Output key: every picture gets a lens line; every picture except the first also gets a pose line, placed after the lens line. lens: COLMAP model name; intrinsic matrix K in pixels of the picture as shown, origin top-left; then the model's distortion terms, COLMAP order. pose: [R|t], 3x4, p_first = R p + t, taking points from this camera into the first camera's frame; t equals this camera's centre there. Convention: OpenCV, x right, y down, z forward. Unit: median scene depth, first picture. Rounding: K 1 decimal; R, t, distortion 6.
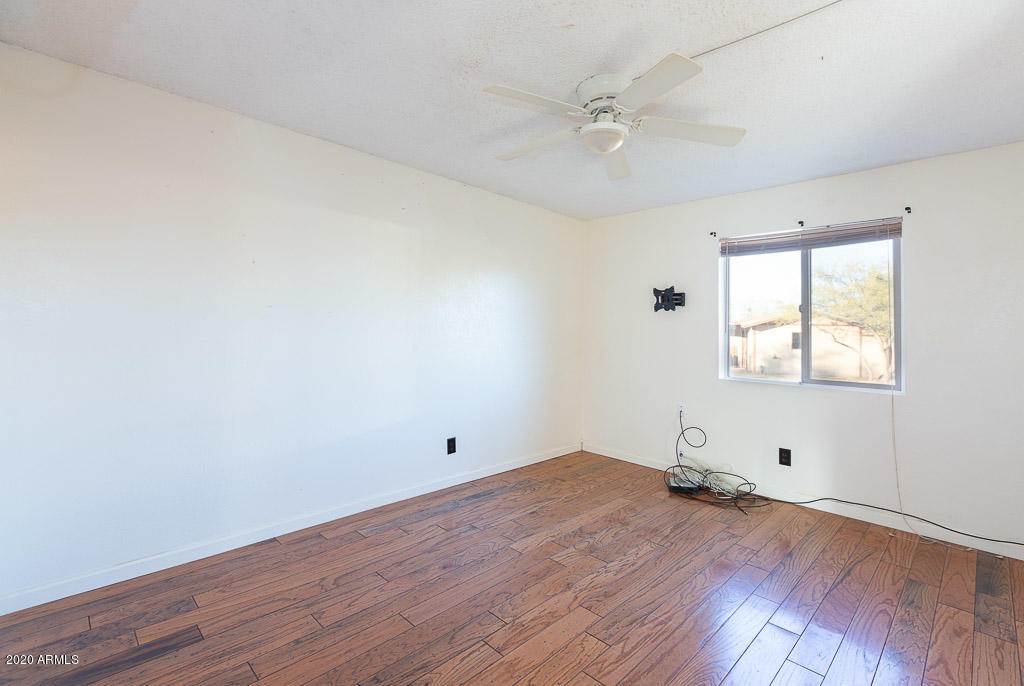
lens RADIAL K [[468.4, 0, 515.2], [0, 468.4, 327.0], [0, 0, 1]] dist [0.010580, -0.006708]
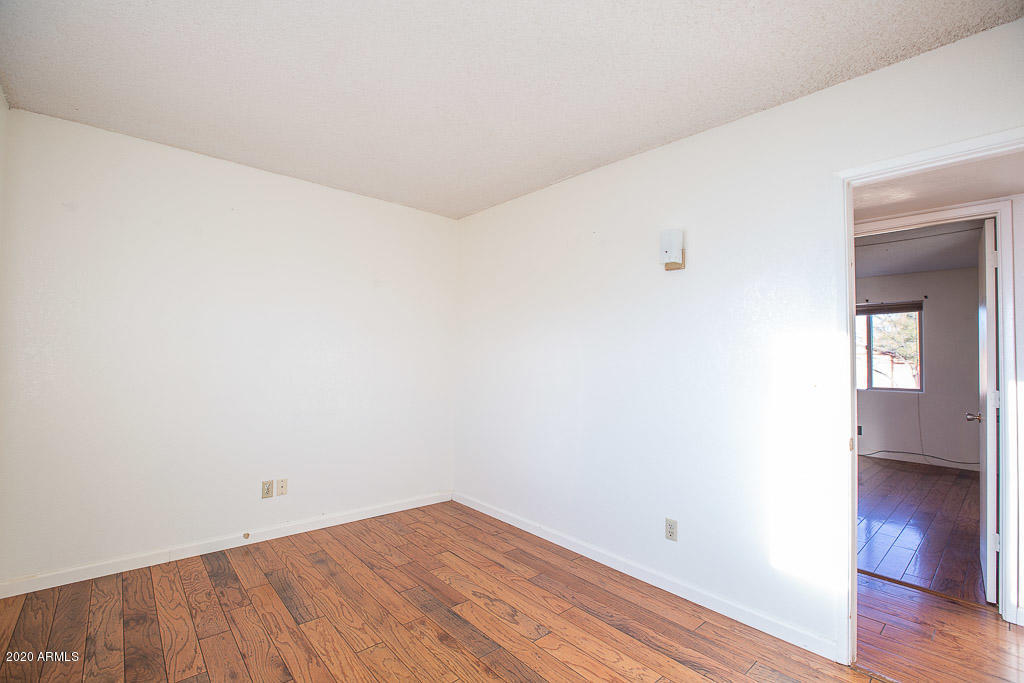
lens RADIAL K [[464.9, 0, 511.9], [0, 464.9, 355.9], [0, 0, 1]] dist [-0.030687, 0.007329]
pose [[0.998385, -0.002378, -0.056766, -0.723883], [0.002376, 0.999997, -0.000099, -0.010808], [0.056766, -0.000036, 0.998388, -0.920715]]
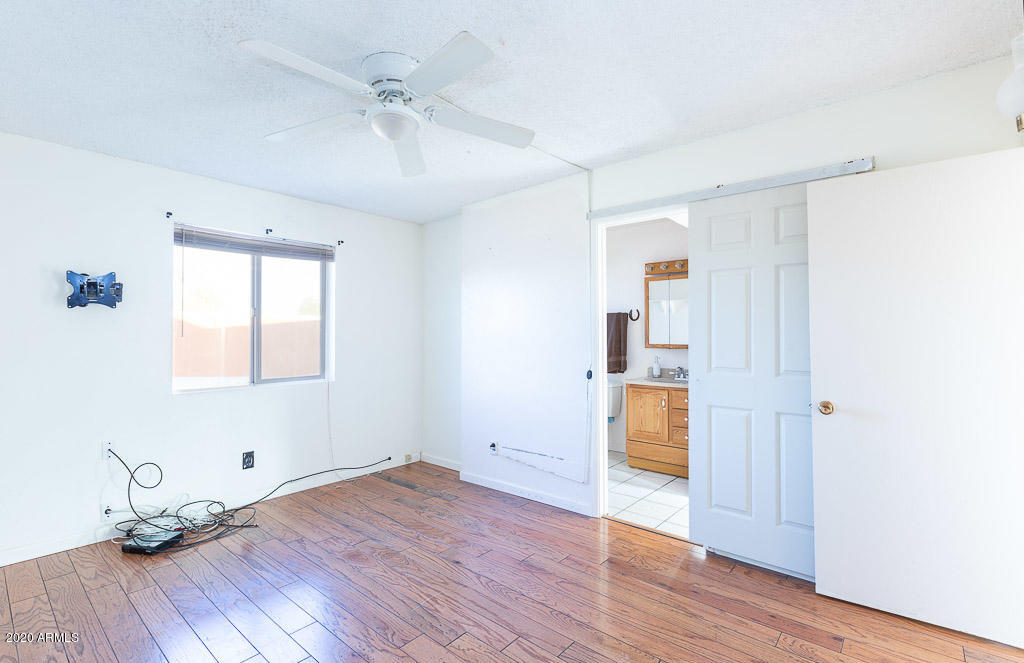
lens RADIAL K [[467.1, 0, 512.0], [0, 467.1, 331.5], [0, 0, 1]] dist [0.000395, 0.000011]
pose [[-0.082763, -0.013597, 0.996476, -0.519332], [-0.004380, 0.999902, 0.013280, -0.014112], [-0.996560, -0.003266, -0.082815, 0.593520]]
